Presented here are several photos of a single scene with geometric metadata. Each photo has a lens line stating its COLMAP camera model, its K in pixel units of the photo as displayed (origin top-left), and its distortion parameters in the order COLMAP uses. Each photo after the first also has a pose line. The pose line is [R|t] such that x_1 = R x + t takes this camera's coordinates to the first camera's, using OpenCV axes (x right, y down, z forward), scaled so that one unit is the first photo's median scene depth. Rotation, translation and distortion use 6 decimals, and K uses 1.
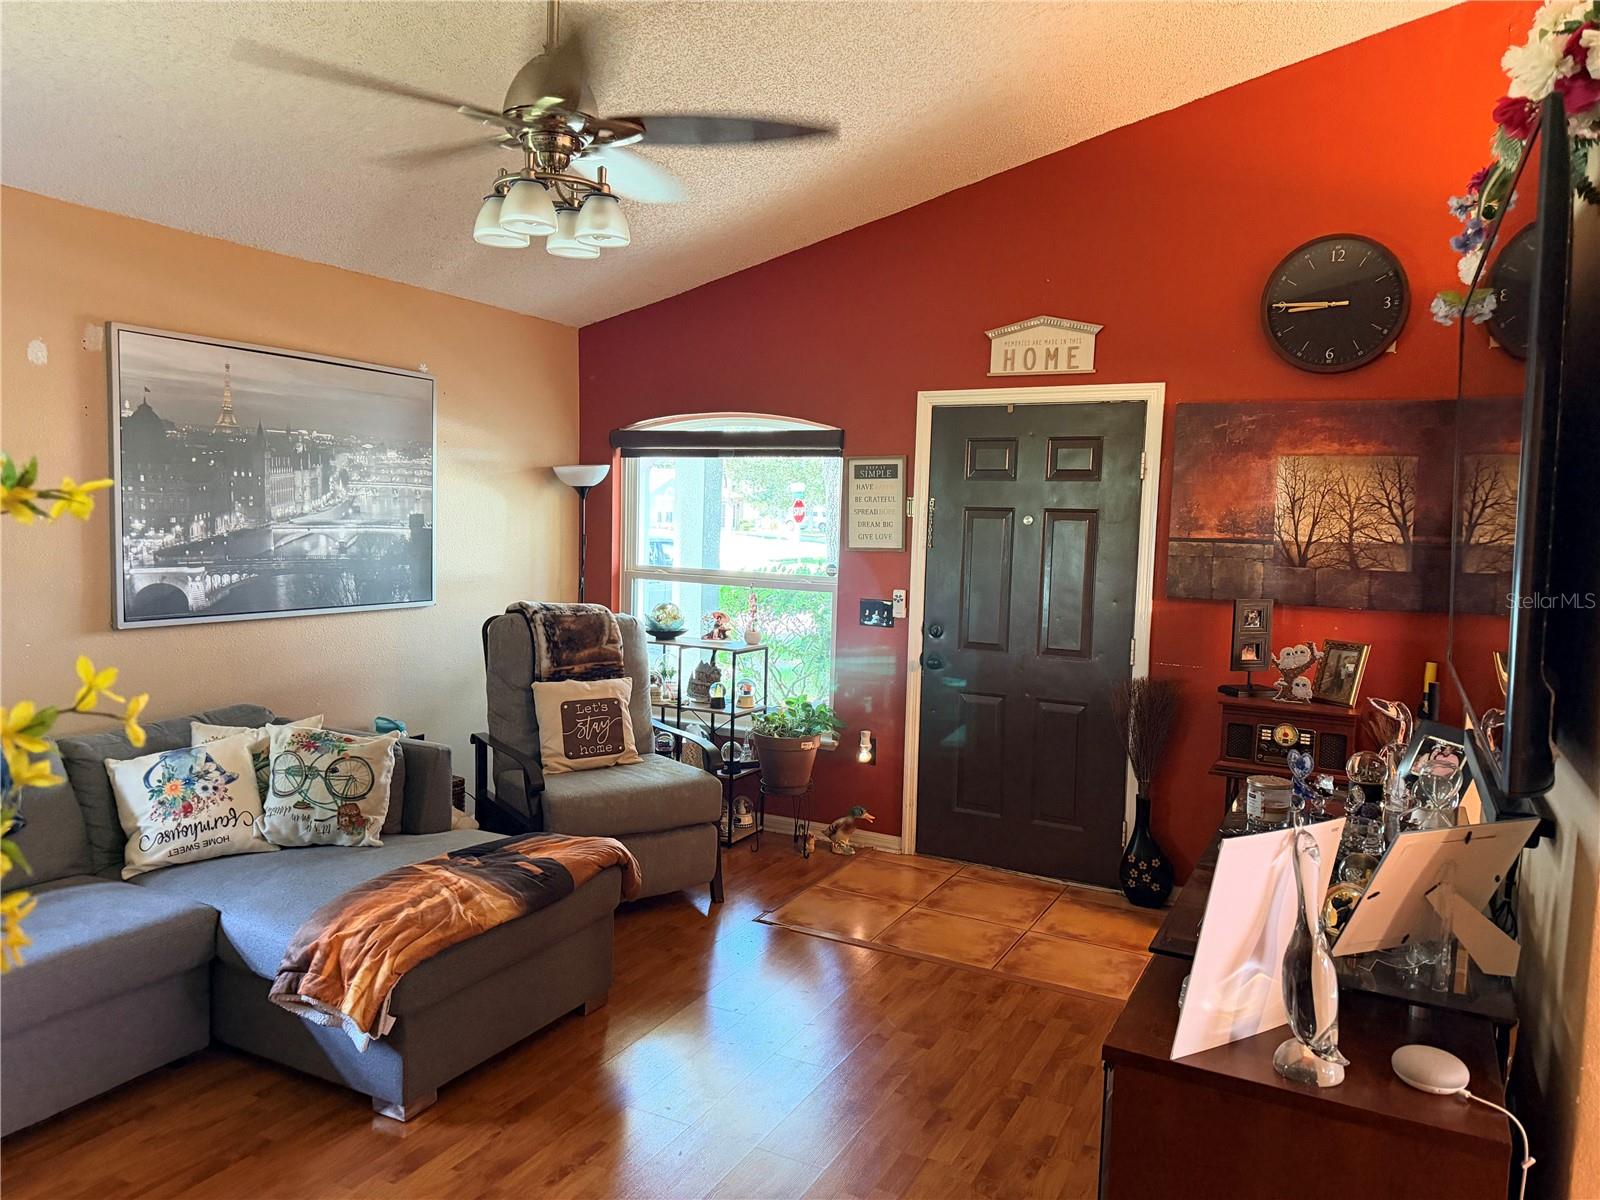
lens RADIAL K [[1141.2, 0, 808.1], [0, 1141.2, 607.6], [0, 0, 1]] dist [0.029770, -0.012670]
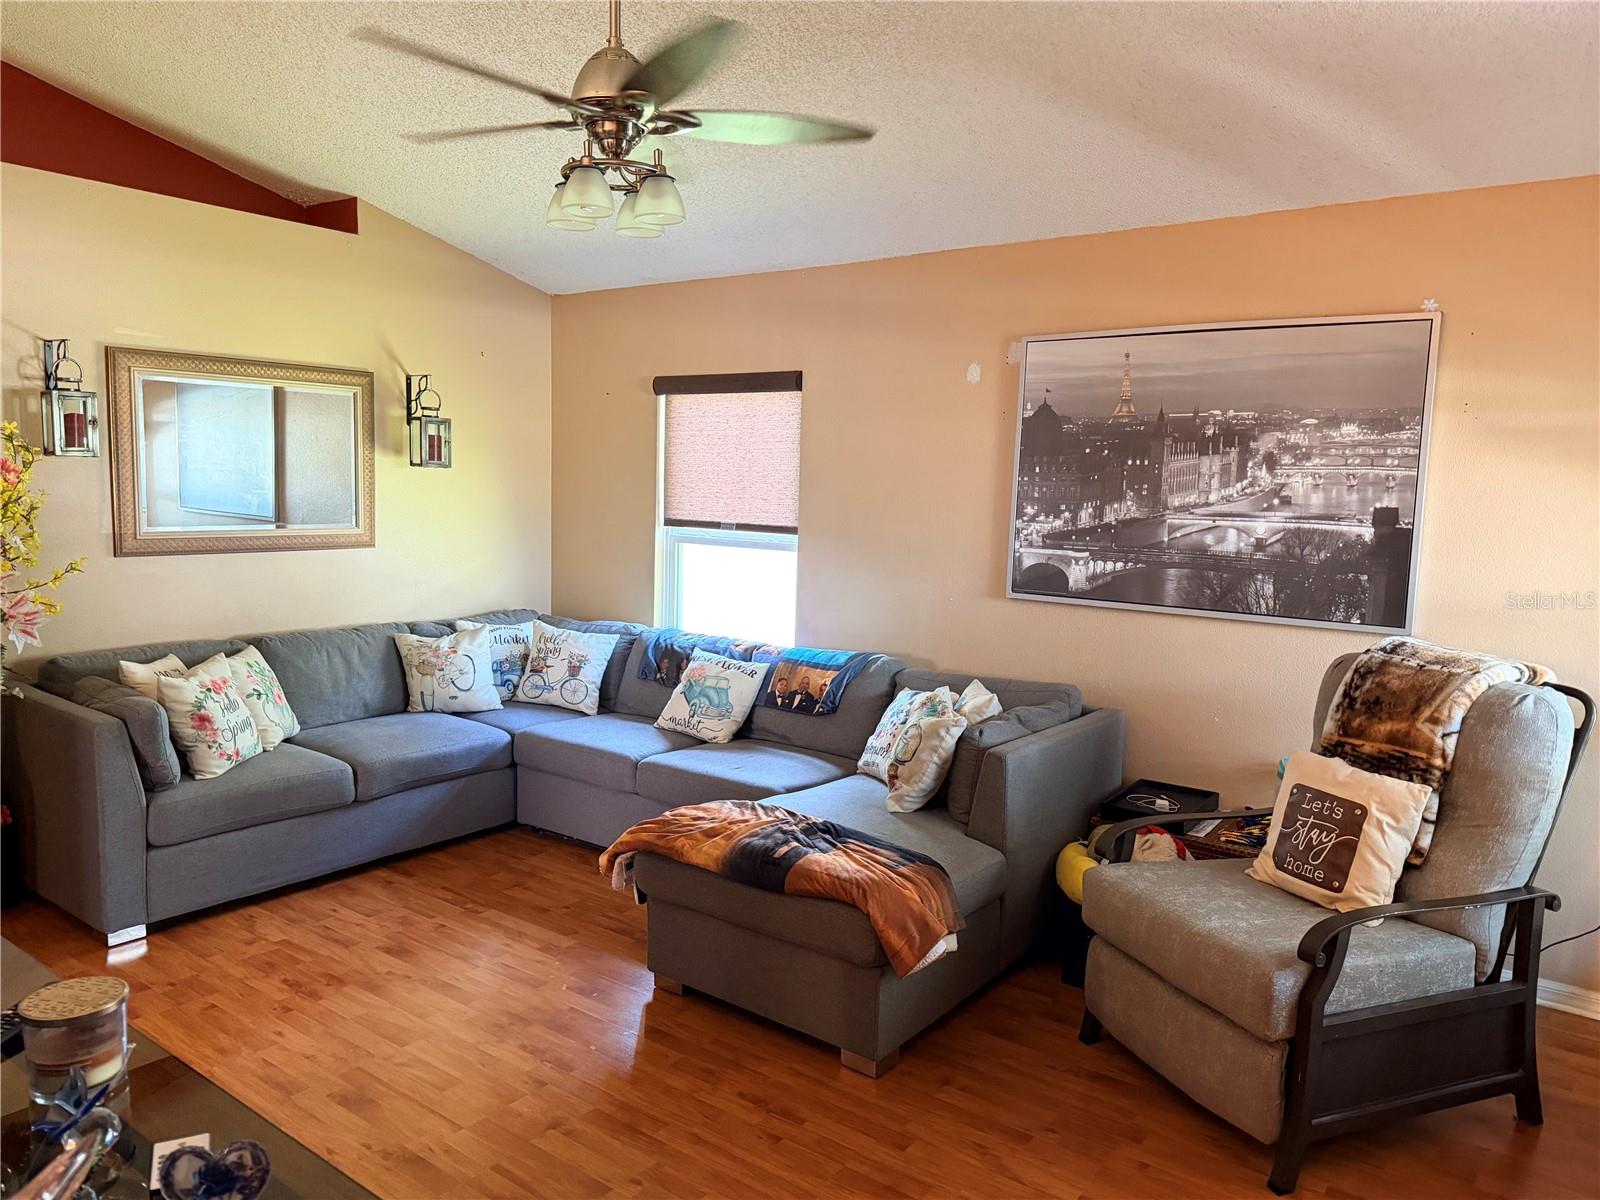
lens RADIAL K [[1141.2, 0, 793.3], [0, 1141.2, 602.2], [0, 0, 1]] dist [0.029770, -0.012670]
pose [[-0.186060, 0.074375, -0.979719, 0.515666], [-0.110271, 0.989251, 0.096040, -0.056809], [0.976331, 0.125904, -0.175859, 0.864500]]
